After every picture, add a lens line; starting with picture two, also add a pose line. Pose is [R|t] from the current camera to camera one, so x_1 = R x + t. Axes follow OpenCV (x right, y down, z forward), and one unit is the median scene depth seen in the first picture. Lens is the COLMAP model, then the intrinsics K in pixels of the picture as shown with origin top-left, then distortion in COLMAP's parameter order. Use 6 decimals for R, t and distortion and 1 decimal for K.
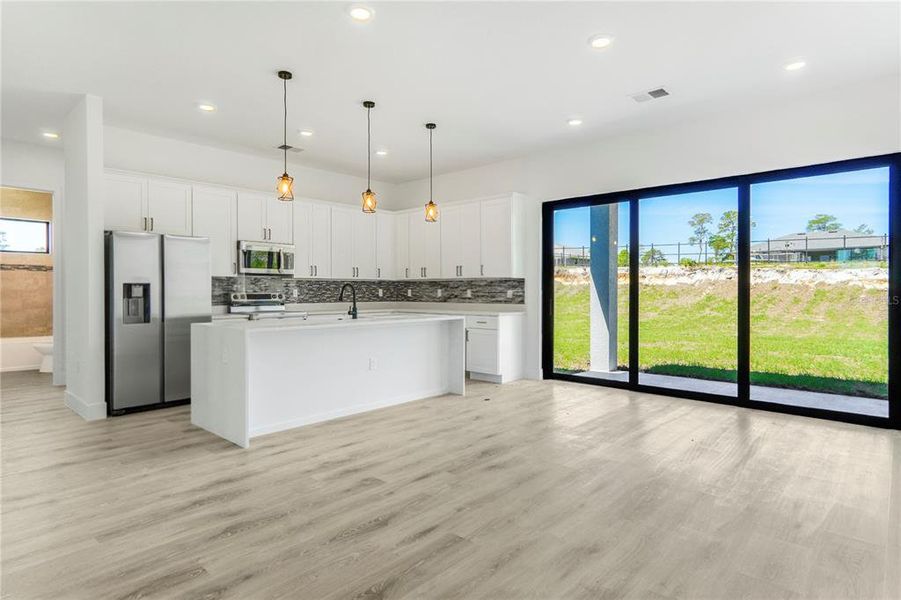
lens RADIAL K [[490.7, 0, 448.5], [0, 490.7, 296.0], [0, 0, 1]] dist [-0.014566, 0.001587]
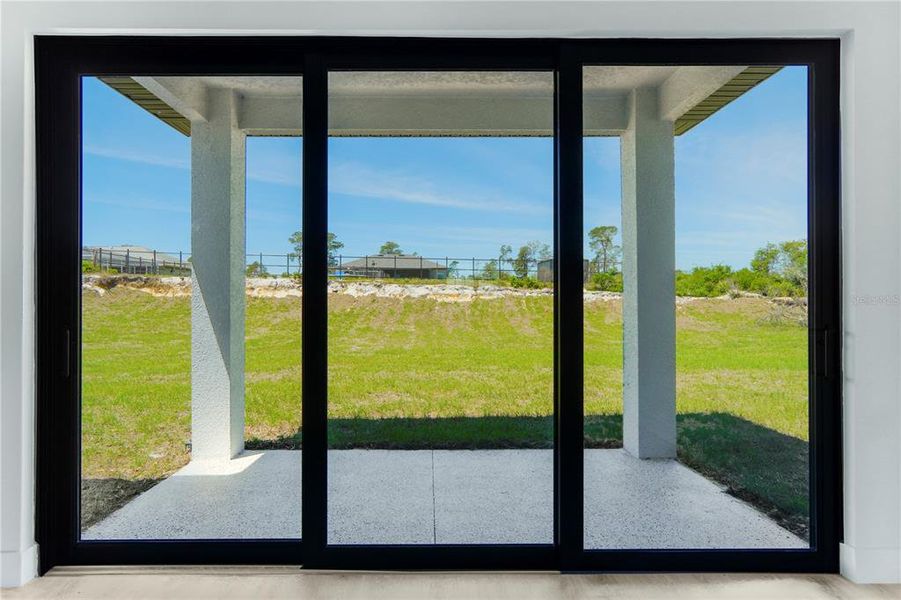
lens RADIAL K [[490.7, 0, 433.8], [0, 490.7, 297.0], [0, 0, 1]] dist [-0.014566, 0.001587]
pose [[0.734933, 0.006764, 0.678106, 0.164163], [0.010141, 0.999729, -0.020963, -0.004822], [-0.678064, 0.022283, 0.734665, 0.573633]]
